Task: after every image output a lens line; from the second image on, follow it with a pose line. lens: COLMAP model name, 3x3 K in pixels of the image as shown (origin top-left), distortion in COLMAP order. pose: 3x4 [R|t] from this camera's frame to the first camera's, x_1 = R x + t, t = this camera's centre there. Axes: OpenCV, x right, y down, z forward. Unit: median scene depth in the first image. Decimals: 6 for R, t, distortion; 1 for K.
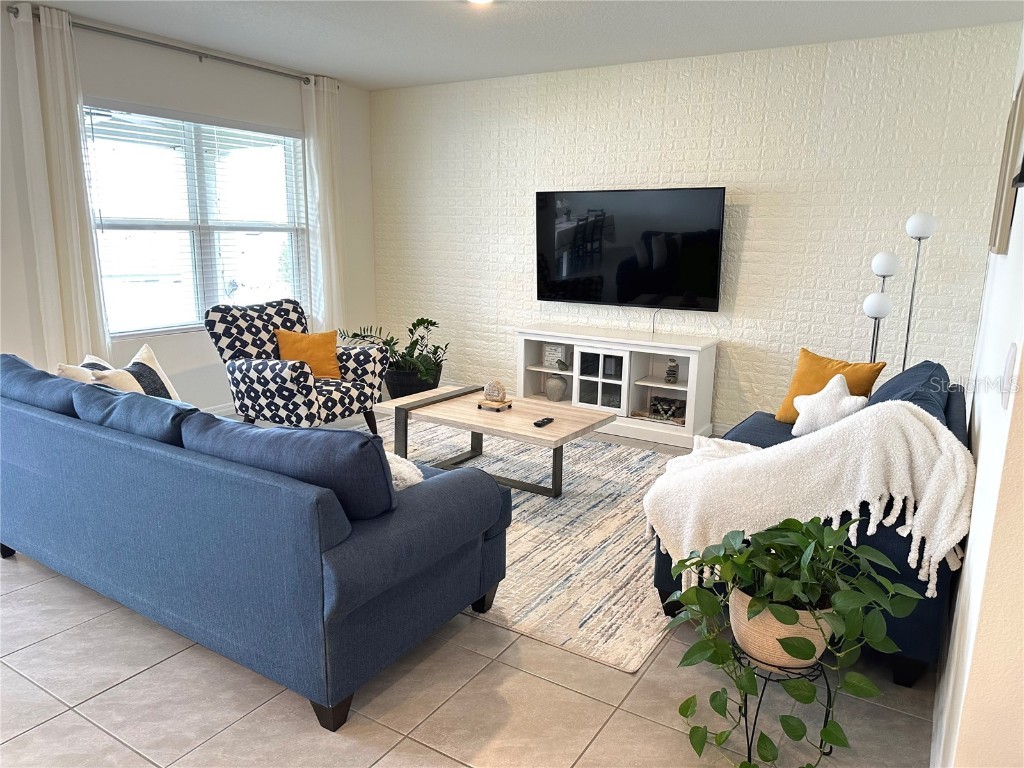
lens RADIAL K [[731.3, 0, 504.6], [0, 731.3, 382.6], [0, 0, 1]] dist [0.055425, -0.057728]
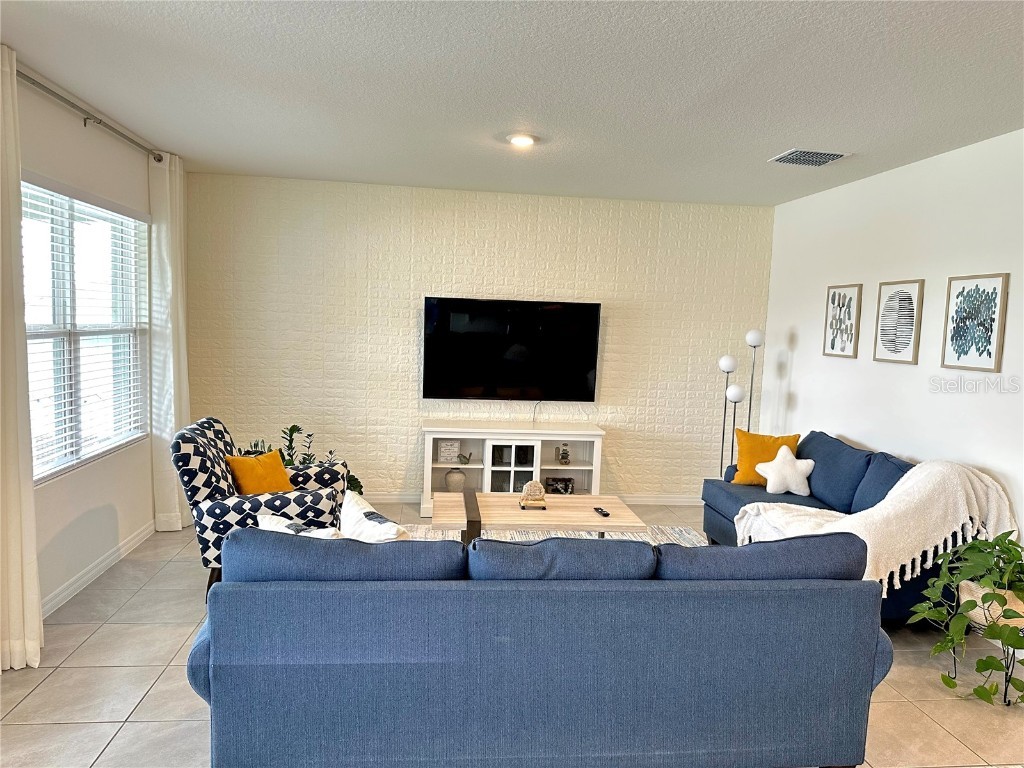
lens RADIAL K [[731.3, 0, 513.0], [0, 731.3, 382.6], [0, 0, 1]] dist [0.055425, -0.057728]
pose [[0.771104, -0.046419, 0.635015, -0.561942], [0.106221, 0.992741, -0.056417, -0.070303], [-0.627787, 0.110955, 0.770437, 0.136669]]
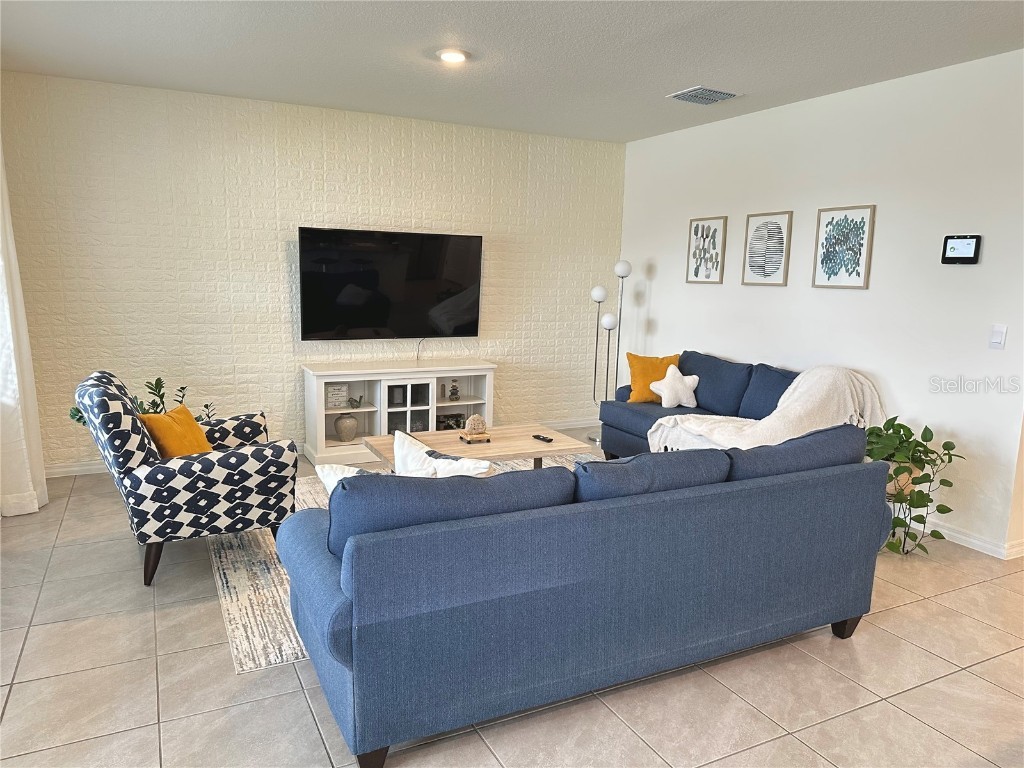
lens RADIAL K [[731.3, 0, 516.4], [0, 731.3, 386.4], [0, 0, 1]] dist [0.055425, -0.057728]
pose [[0.499355, -0.145403, 0.854109, -0.699408], [0.161832, 0.984120, 0.072920, -0.087879], [-0.851149, 0.101809, 0.514957, 0.311929]]
